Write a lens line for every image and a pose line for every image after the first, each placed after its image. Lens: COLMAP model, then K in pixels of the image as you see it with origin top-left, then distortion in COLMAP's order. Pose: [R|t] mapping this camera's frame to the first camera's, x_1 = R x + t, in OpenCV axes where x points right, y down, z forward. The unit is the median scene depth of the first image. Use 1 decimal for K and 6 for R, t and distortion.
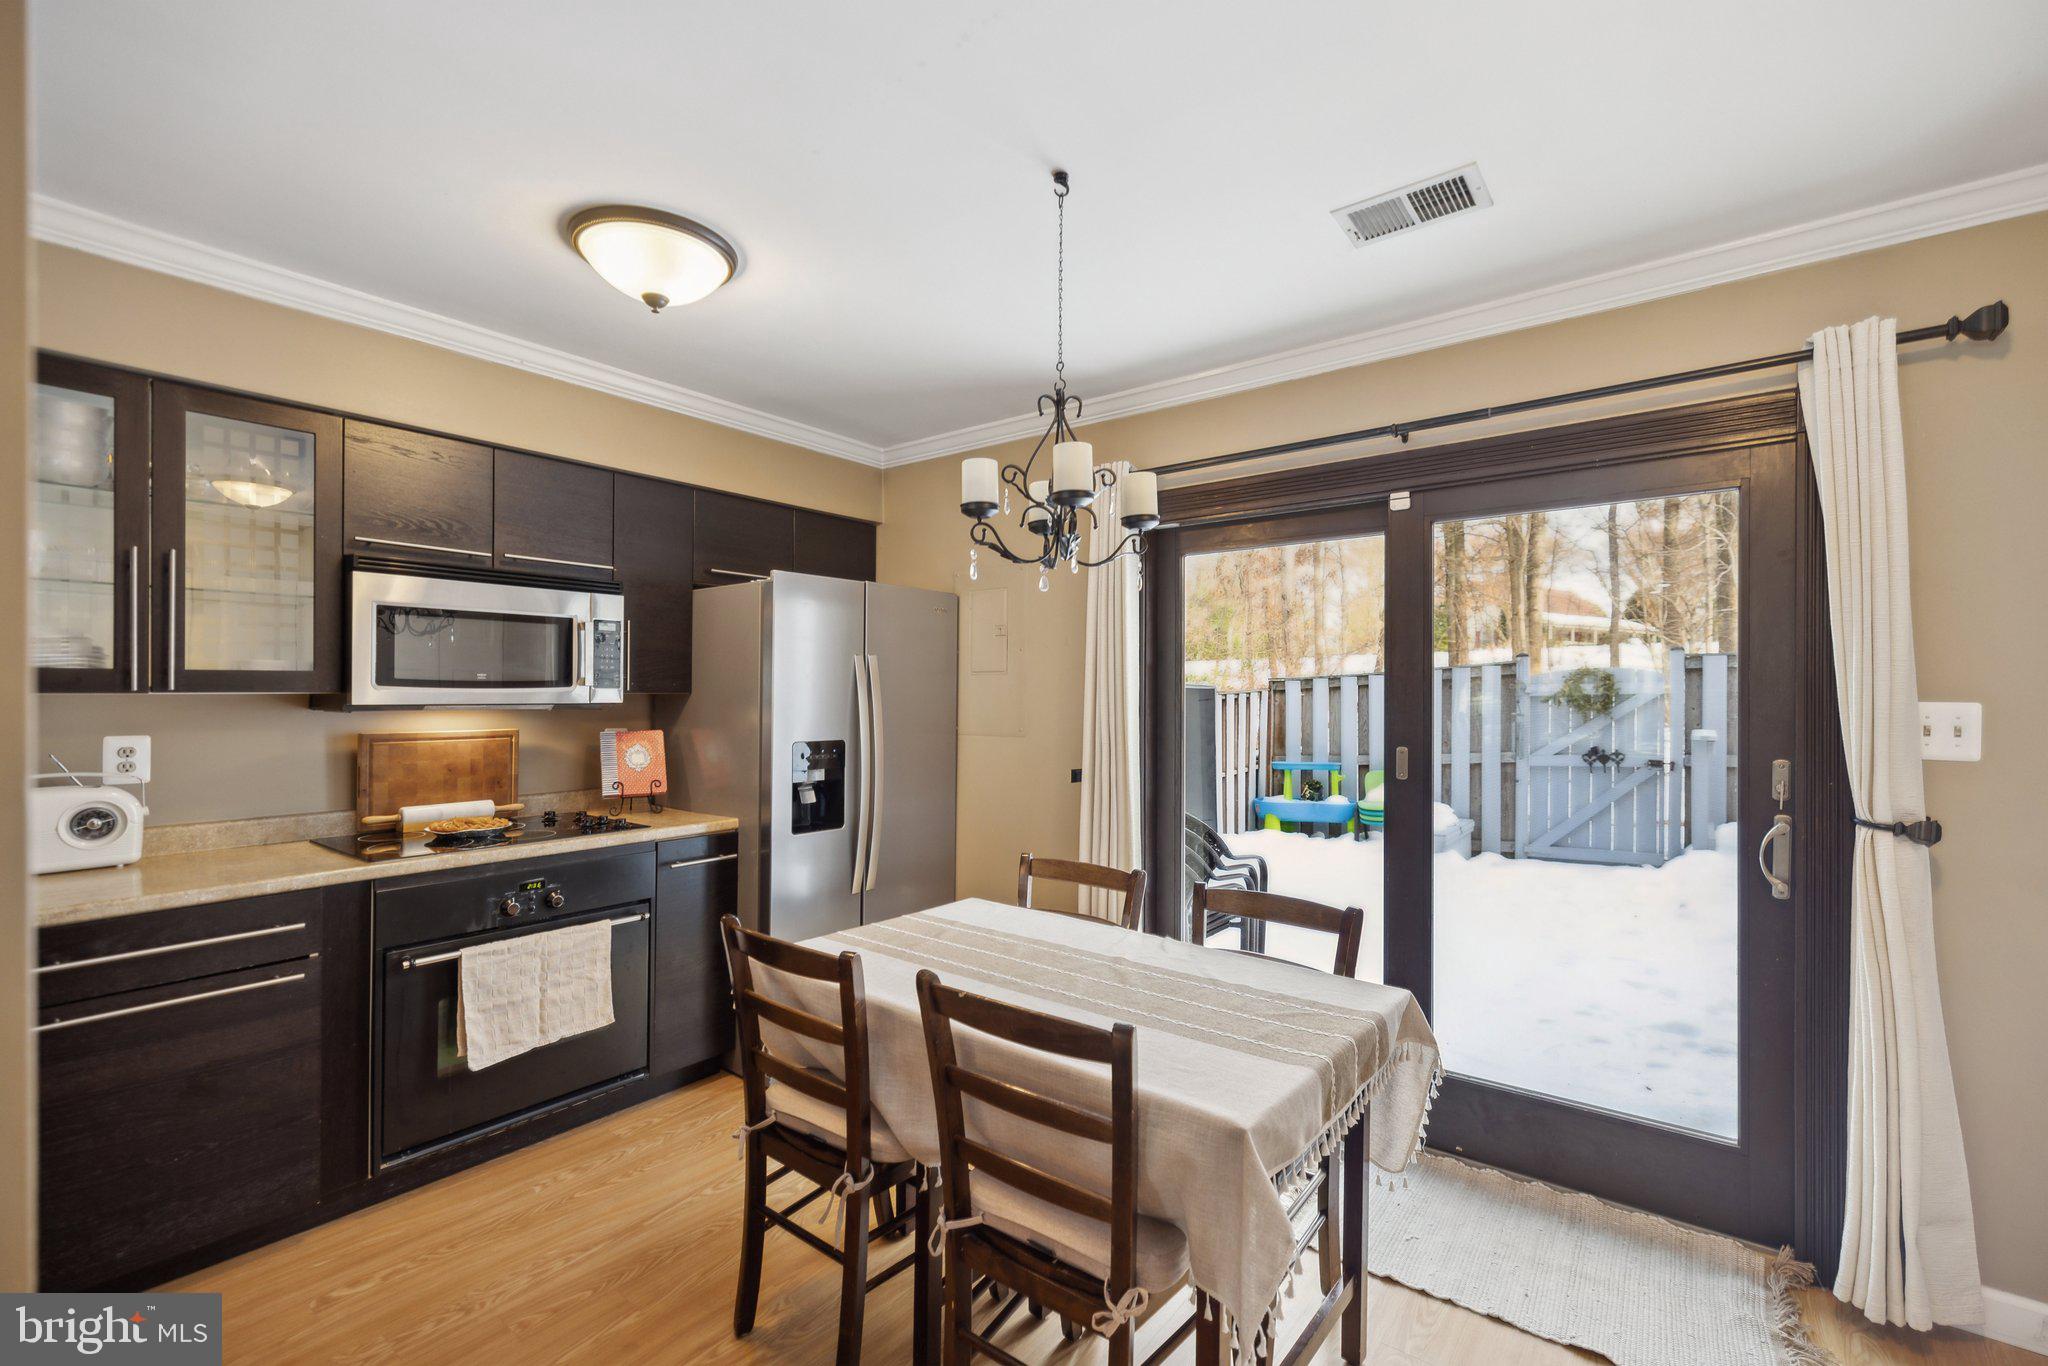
lens RADIAL K [[882.7, 0, 1025.9], [0, 882.7, 694.3], [0, 0, 1]] dist [0.009954, -0.001997]
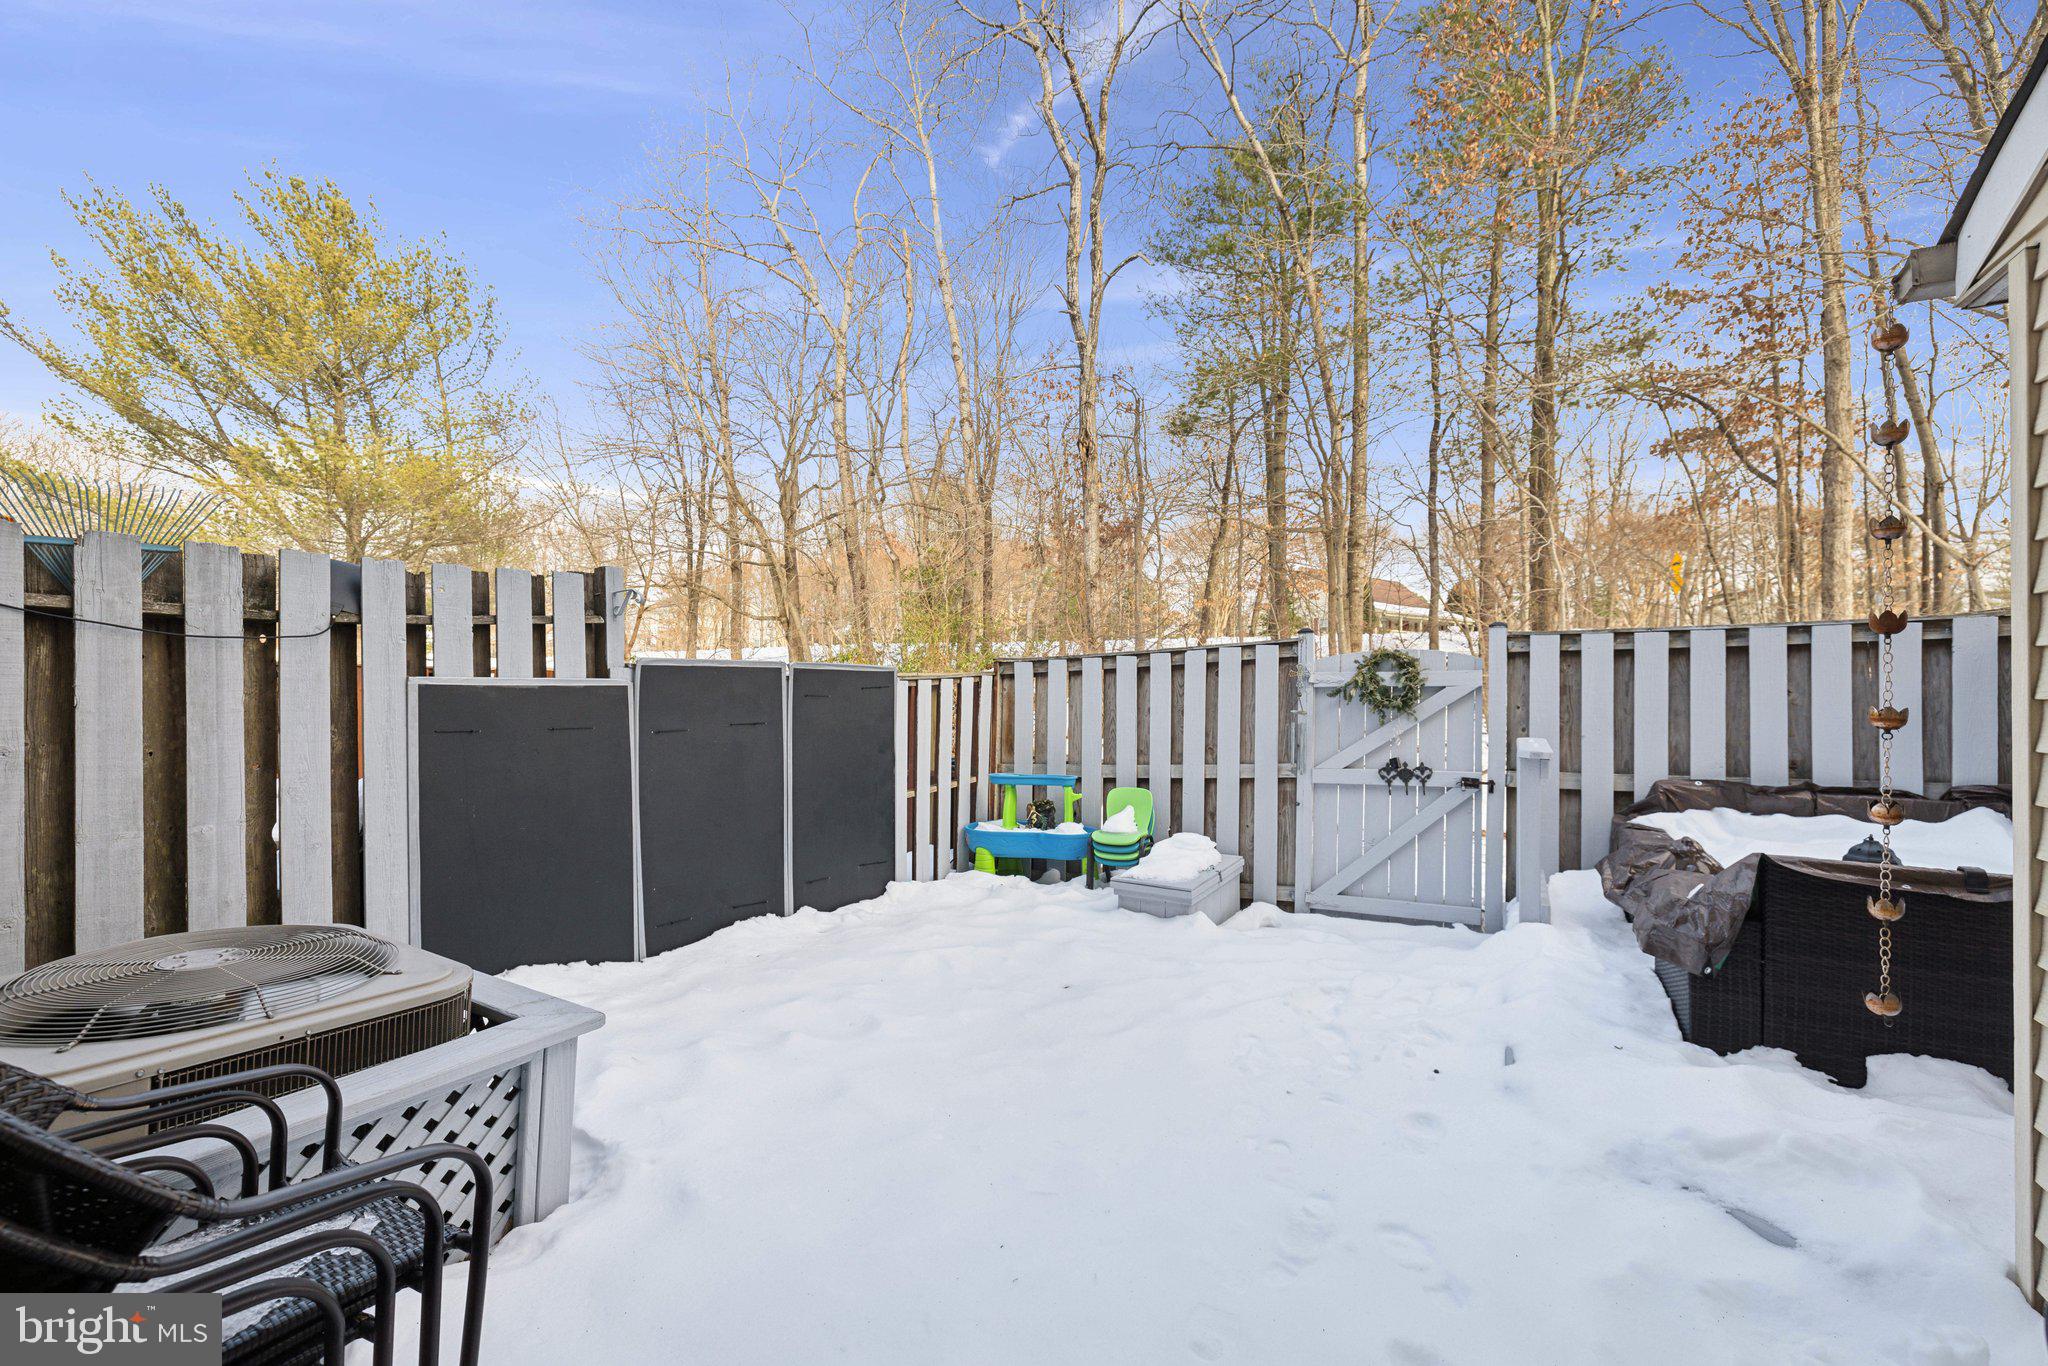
lens RADIAL K [[882.7, 0, 1028.8], [0, 882.7, 664.6], [0, 0, 1]] dist [0.009954, -0.001997]
pose [[0.988287, 0.012989, 0.152052, 0.582079], [-0.011186, 0.999857, -0.012707, -0.012326], [-0.152196, 0.010858, 0.988291, 0.813641]]
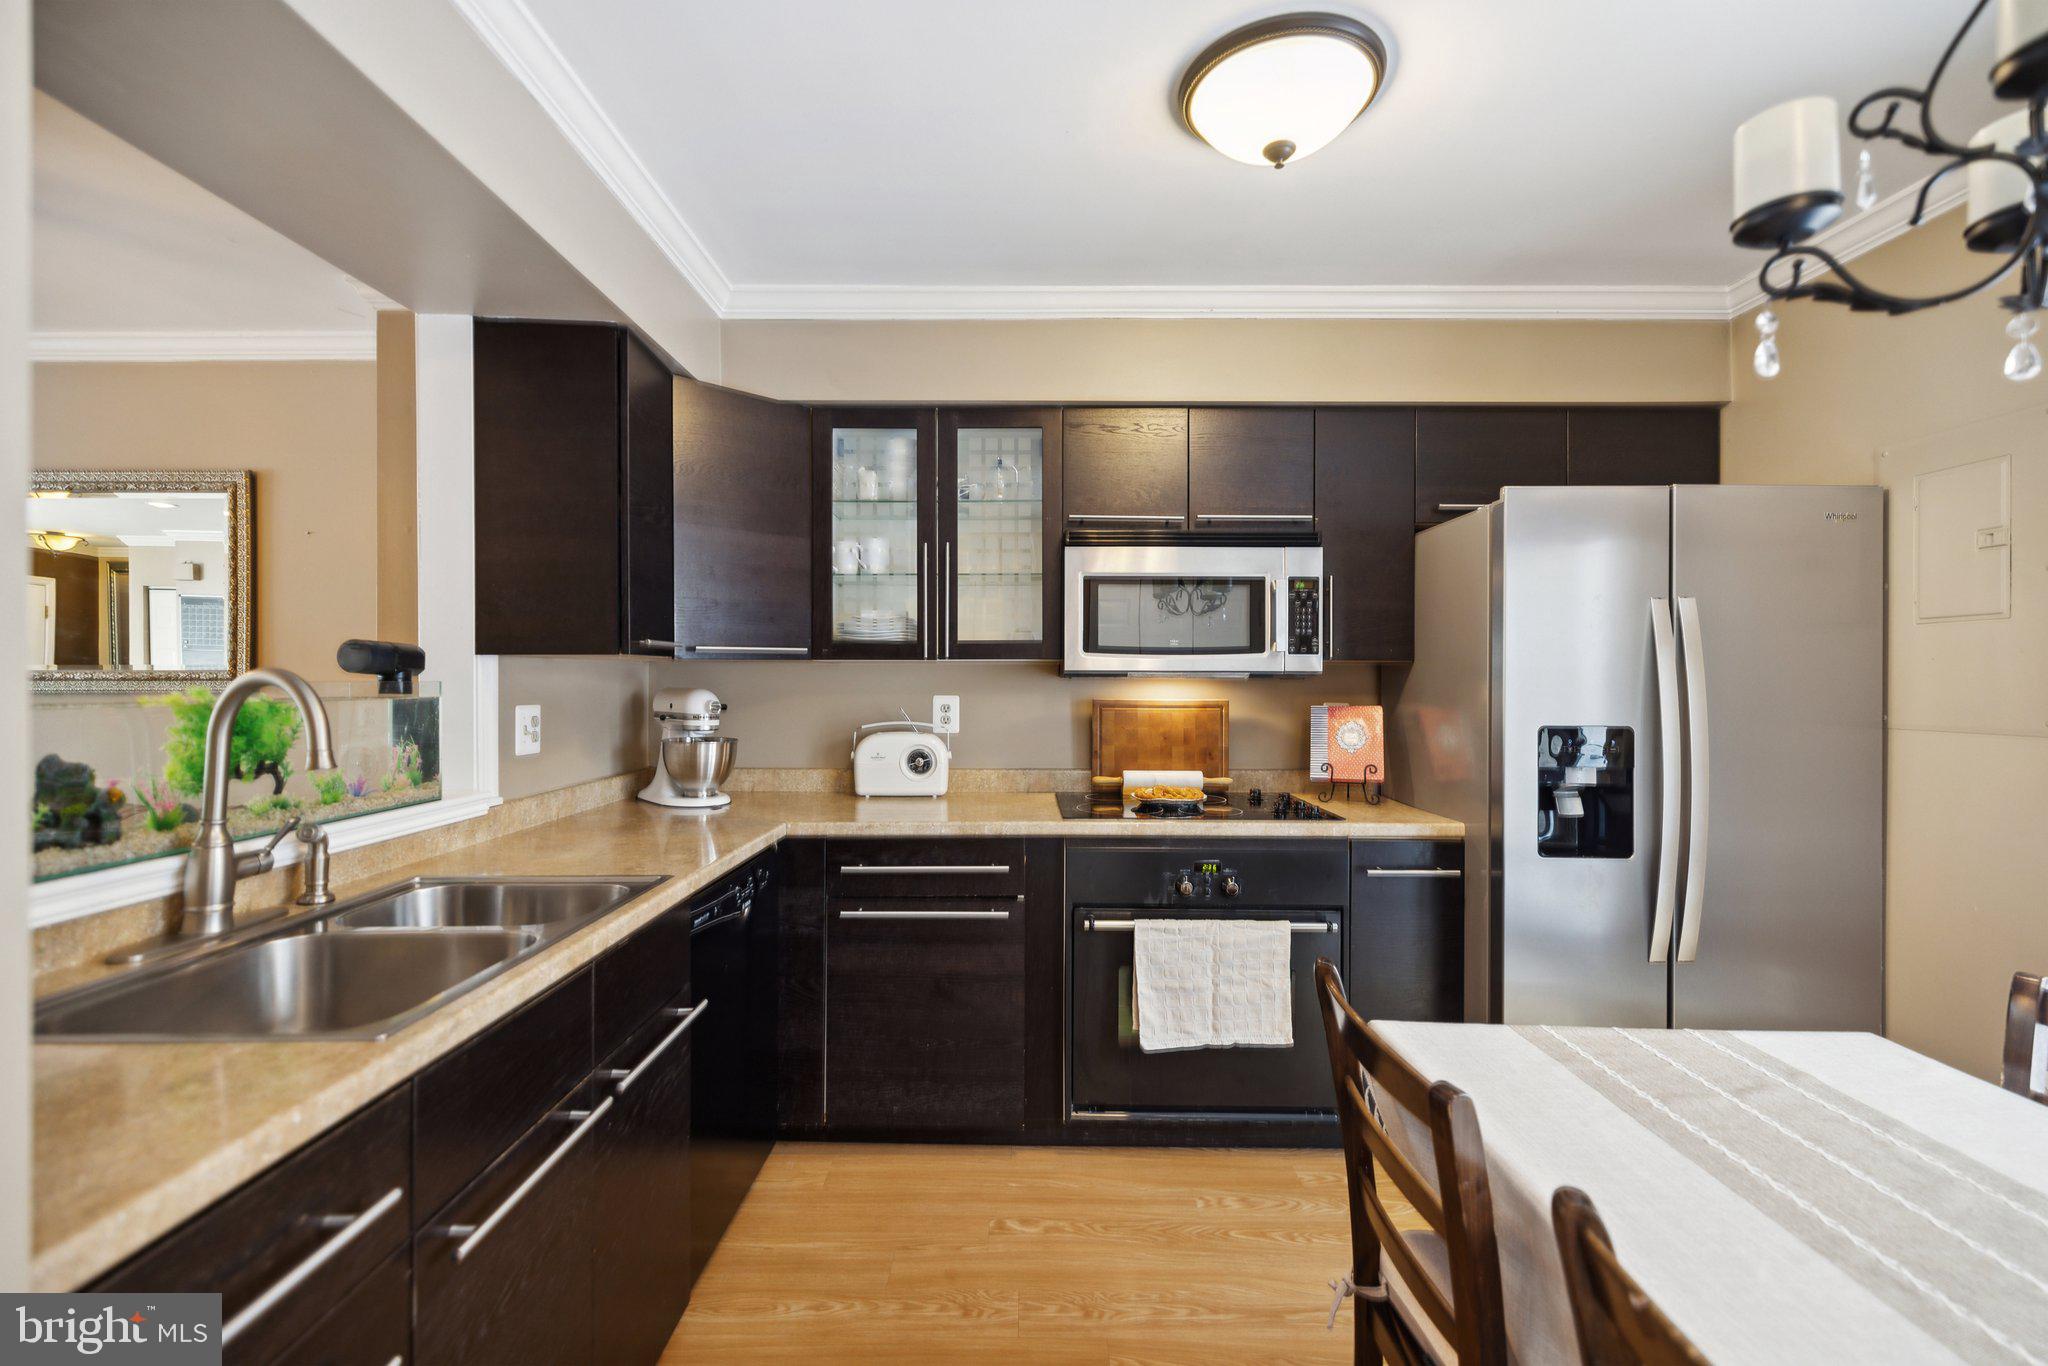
lens RADIAL K [[882.7, 0, 1010.4], [0, 882.7, 671.5], [0, 0, 1]] dist [0.009954, -0.001997]
pose [[0.611876, -0.006778, -0.790925, 0.043223], [-0.003319, 0.999932, -0.011136, 0.021651], [0.790947, 0.009439, 0.611812, 0.252337]]
